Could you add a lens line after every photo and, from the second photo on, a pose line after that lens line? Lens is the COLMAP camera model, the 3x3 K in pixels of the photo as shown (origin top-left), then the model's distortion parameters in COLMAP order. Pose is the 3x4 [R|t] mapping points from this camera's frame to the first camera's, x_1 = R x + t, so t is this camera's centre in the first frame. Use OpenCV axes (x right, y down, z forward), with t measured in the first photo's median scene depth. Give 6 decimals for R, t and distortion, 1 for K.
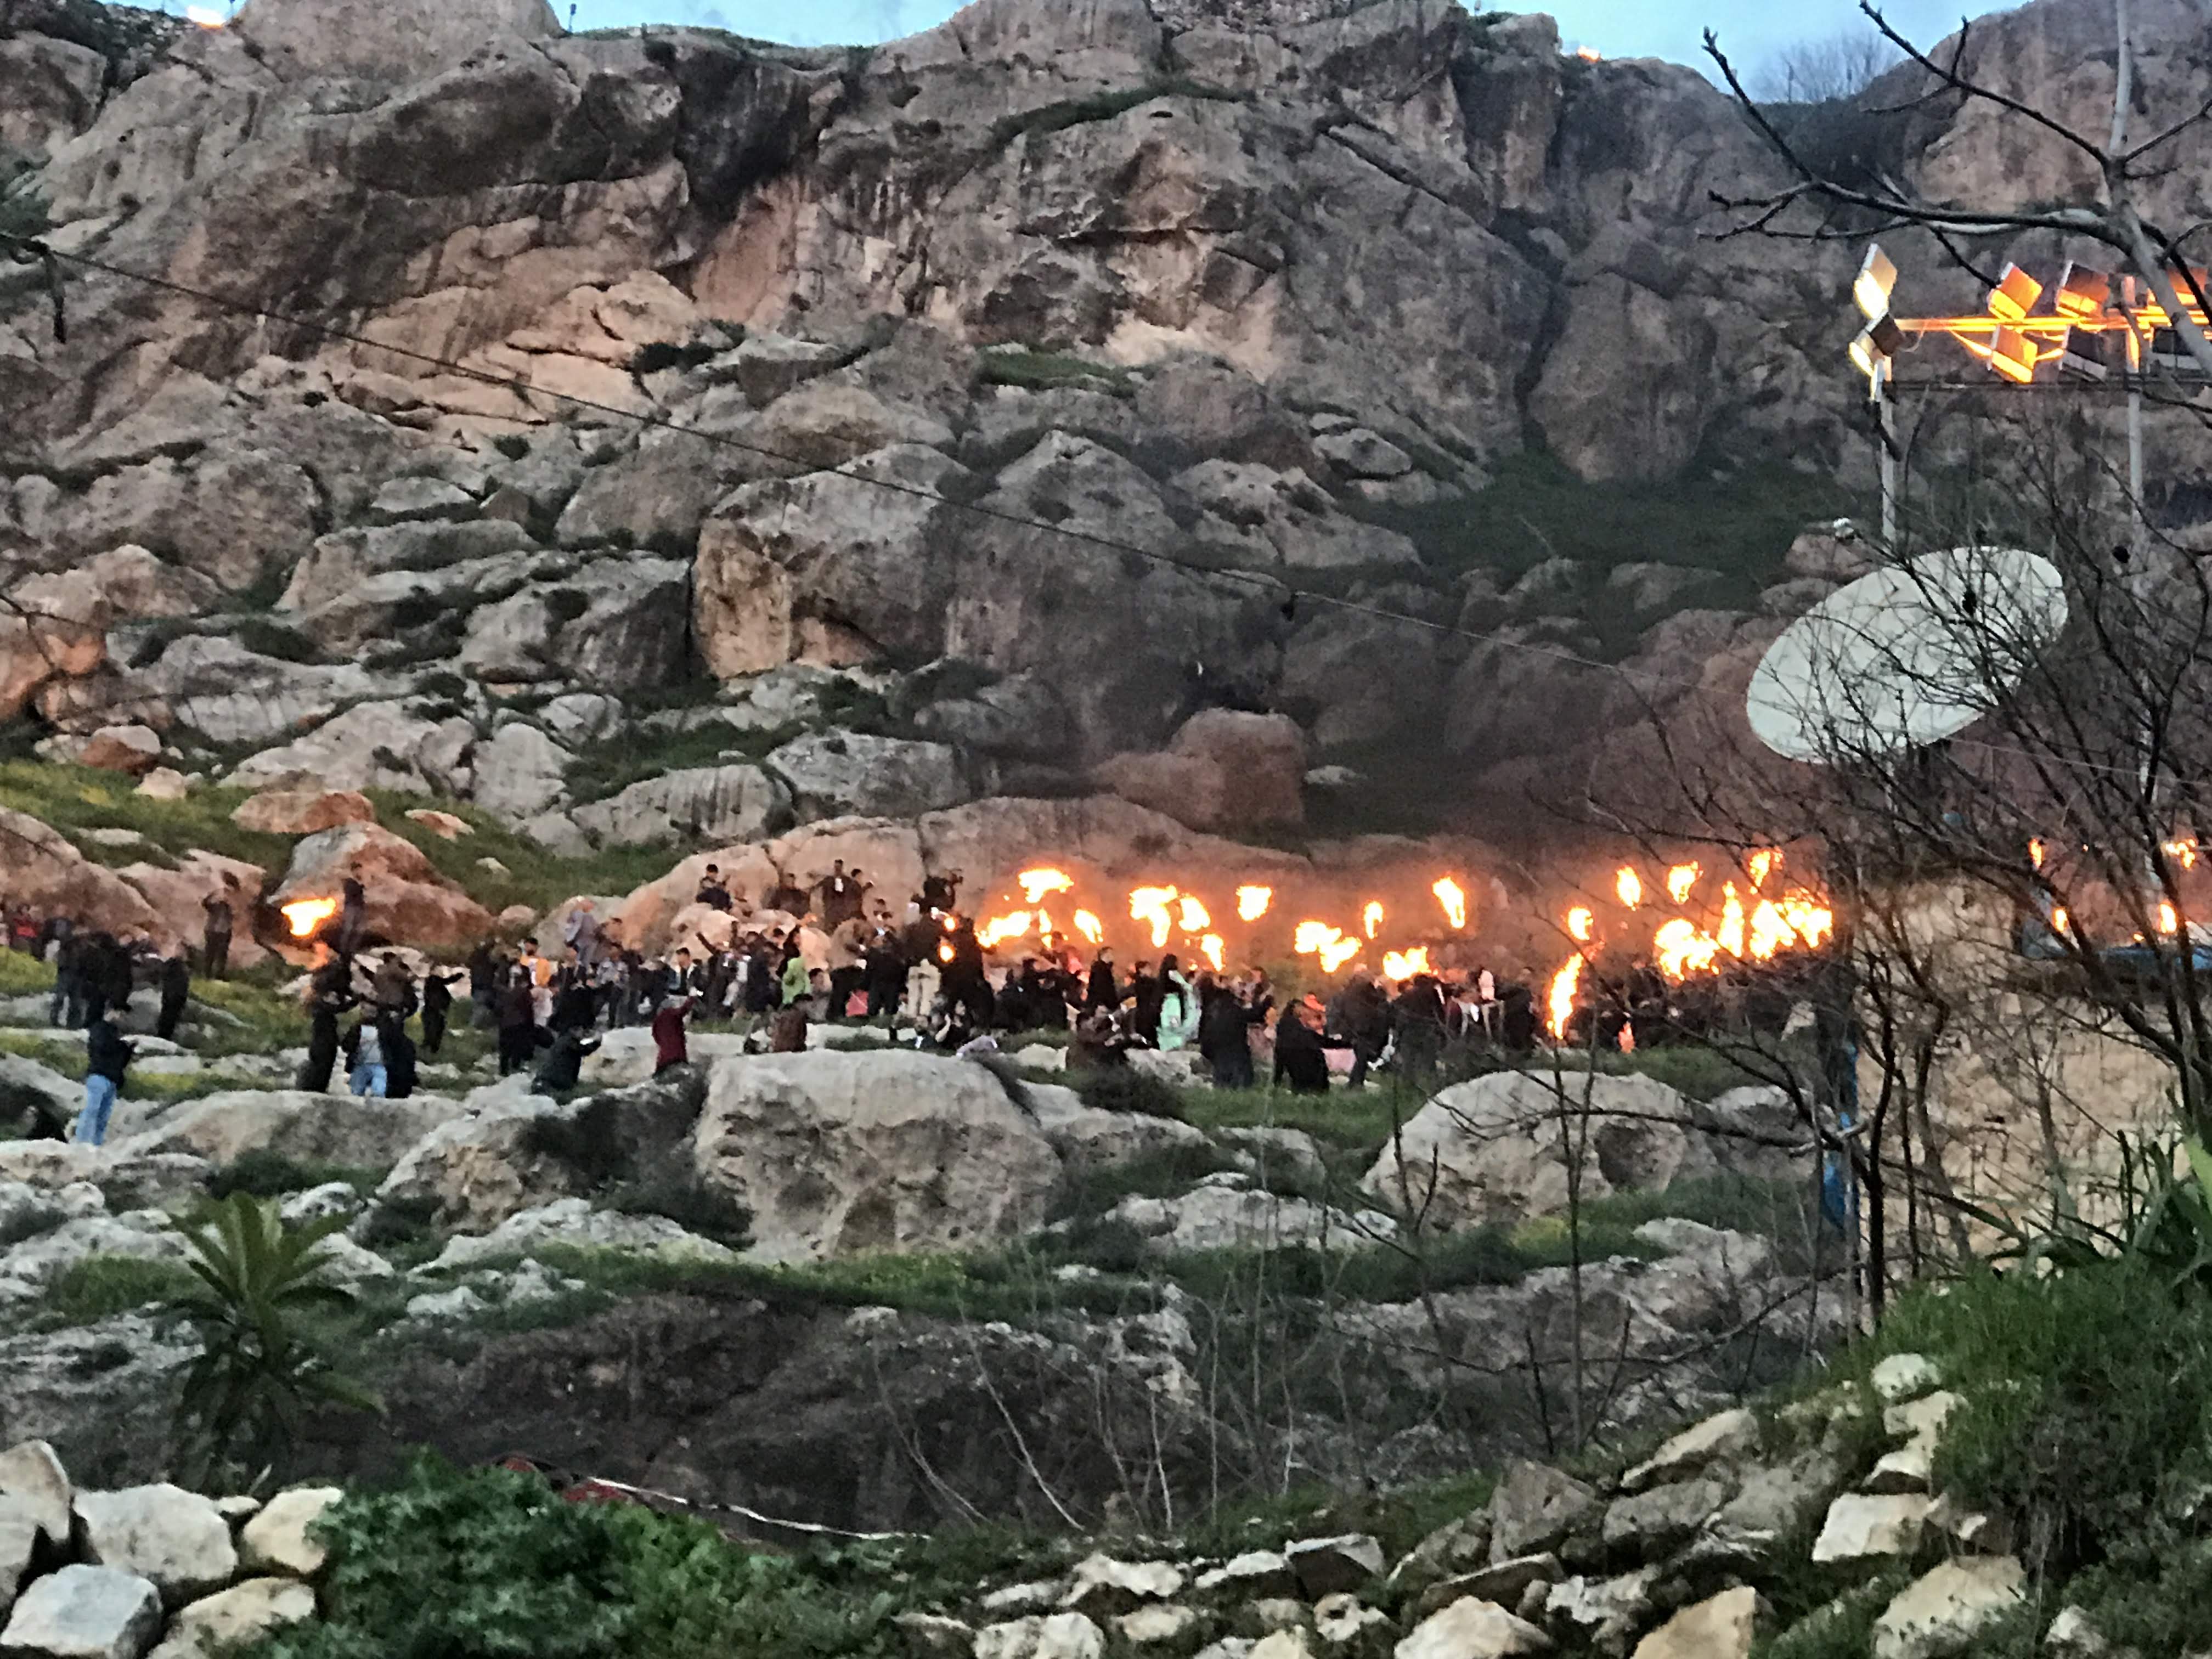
lens RADIAL K [[6190.0, 0, 1109.7], [0, 6190.0, 822.8], [0, 0, 1]] dist [0.007138, 0.000000]
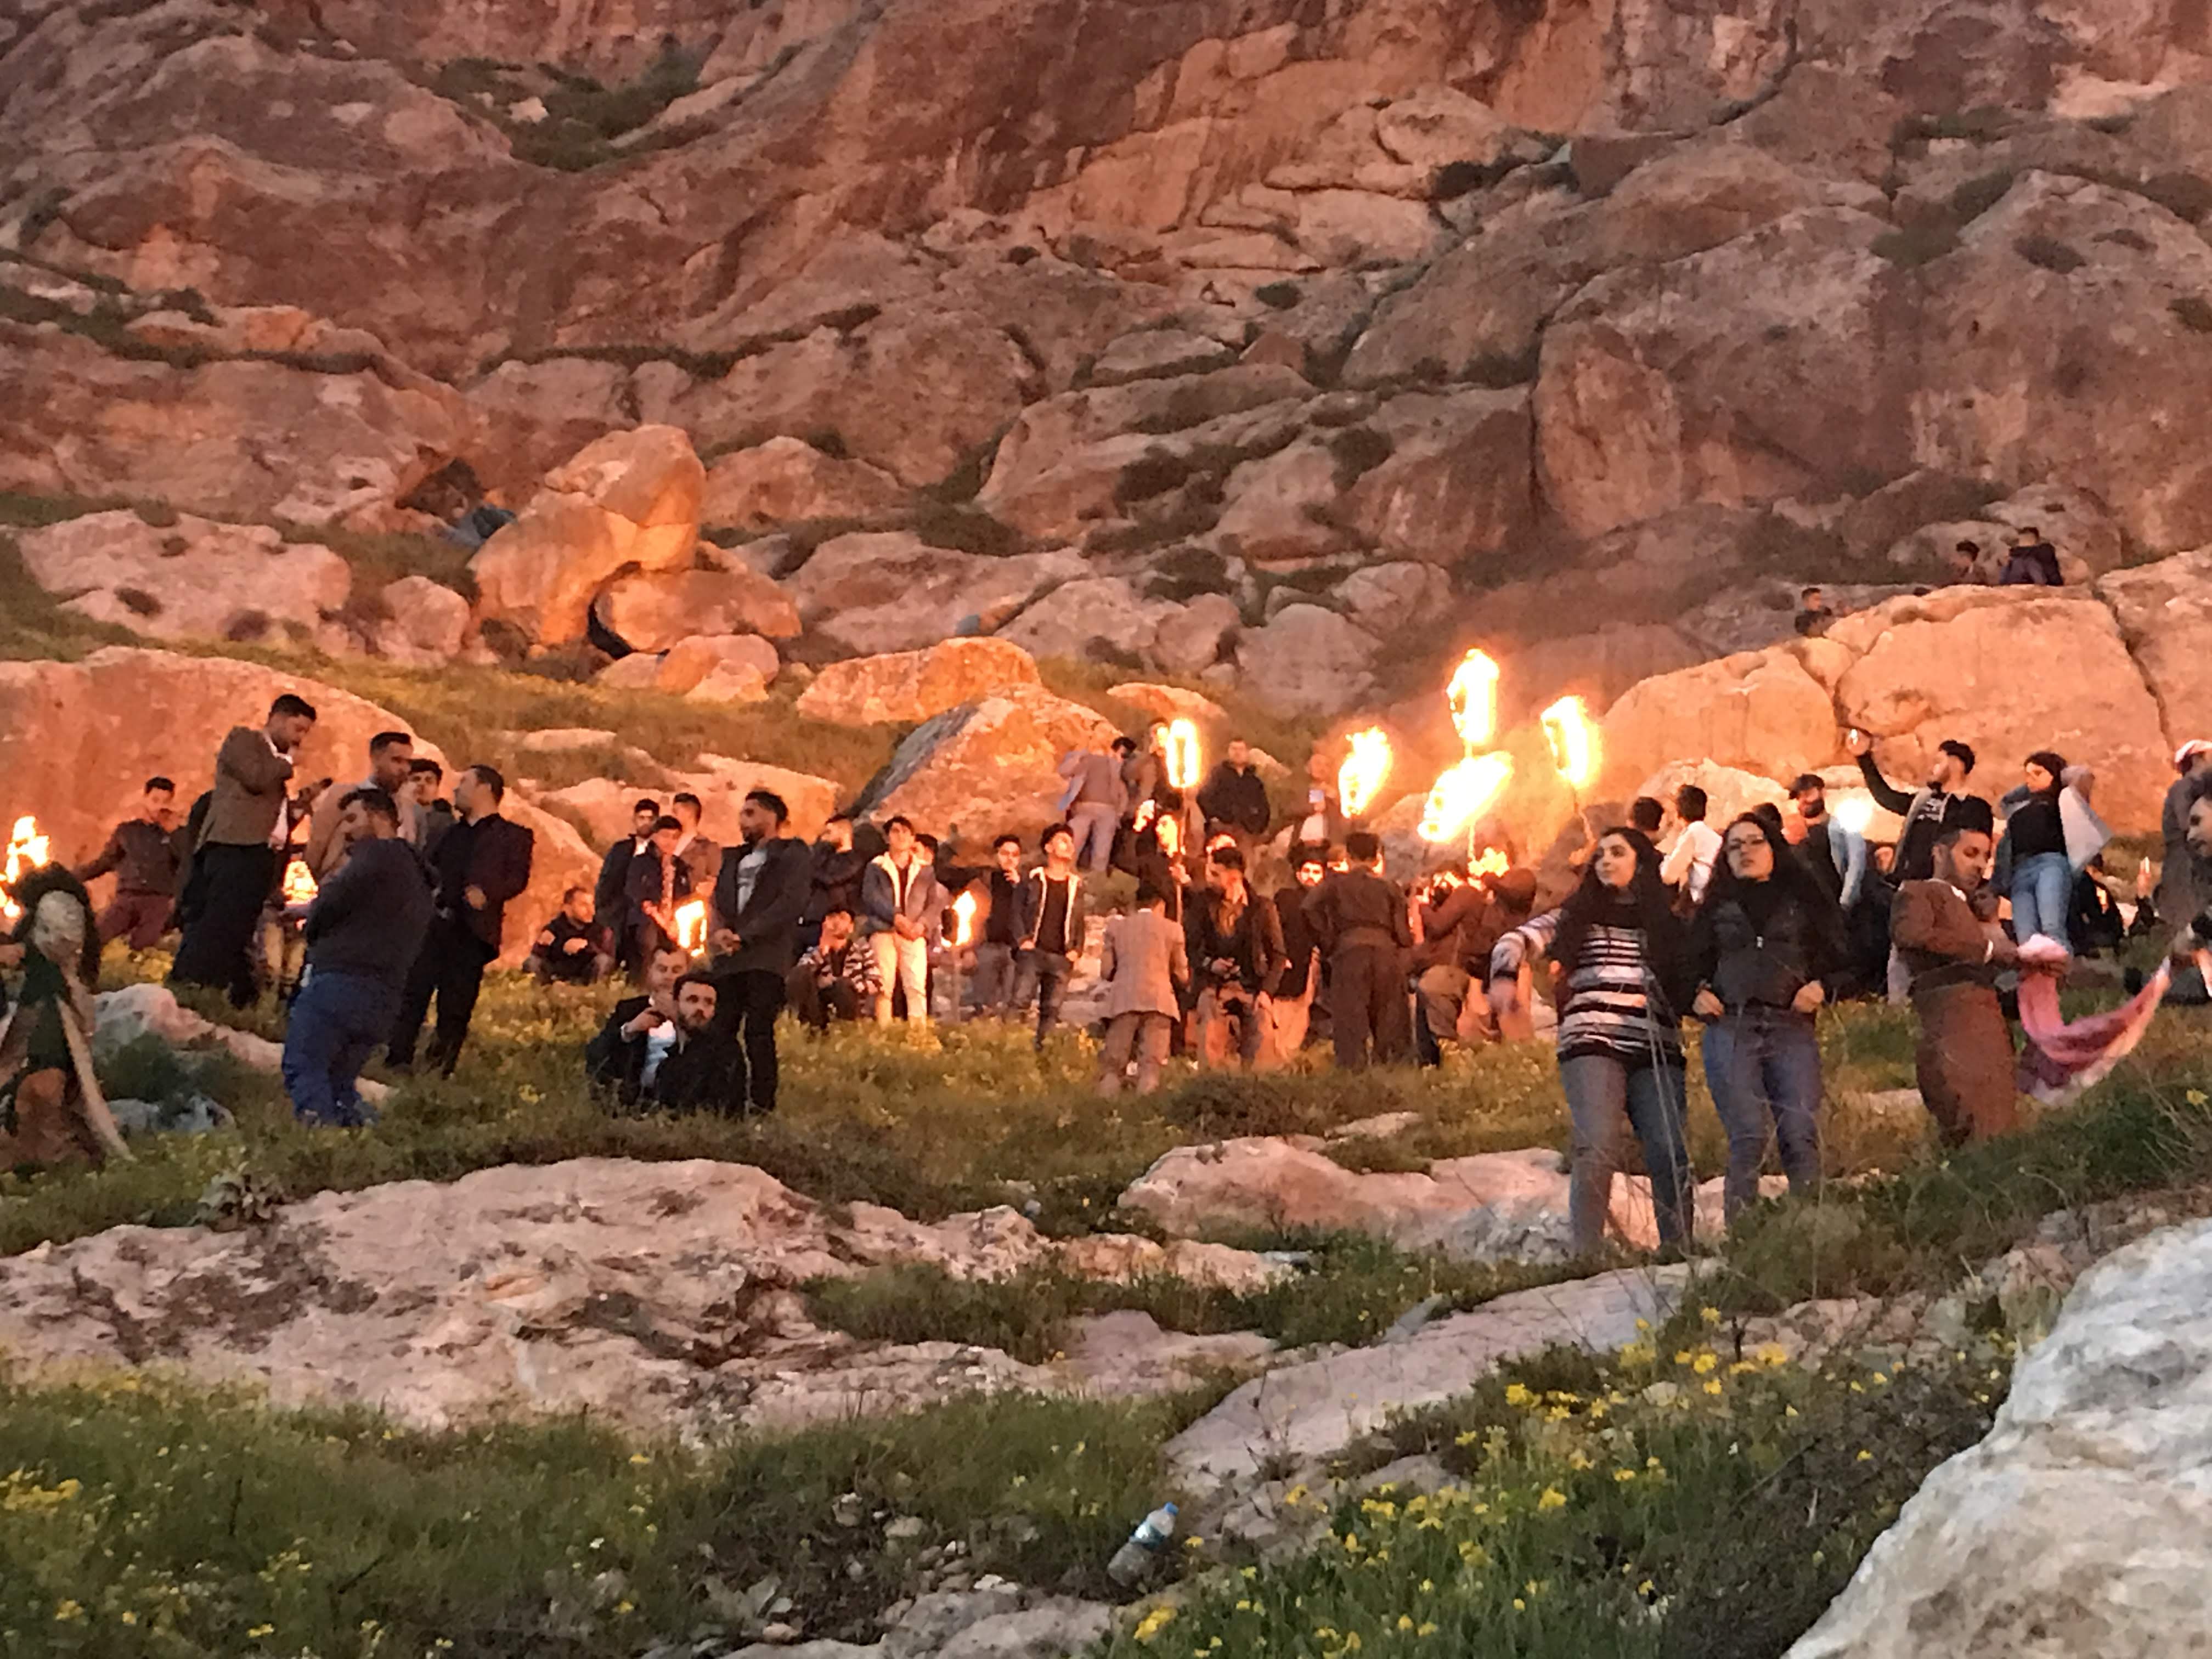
lens RADIAL K [[4276.7, 0, 1099.7], [0, 4276.7, 820.5], [0, 0, 1]] dist [0.044691, 0.000000]
pose [[0.986852, -0.062985, -0.148847, -0.045220], [0.060129, 0.997911, -0.023616, 0.016405], [0.150024, 0.014356, 0.988578, 0.491115]]
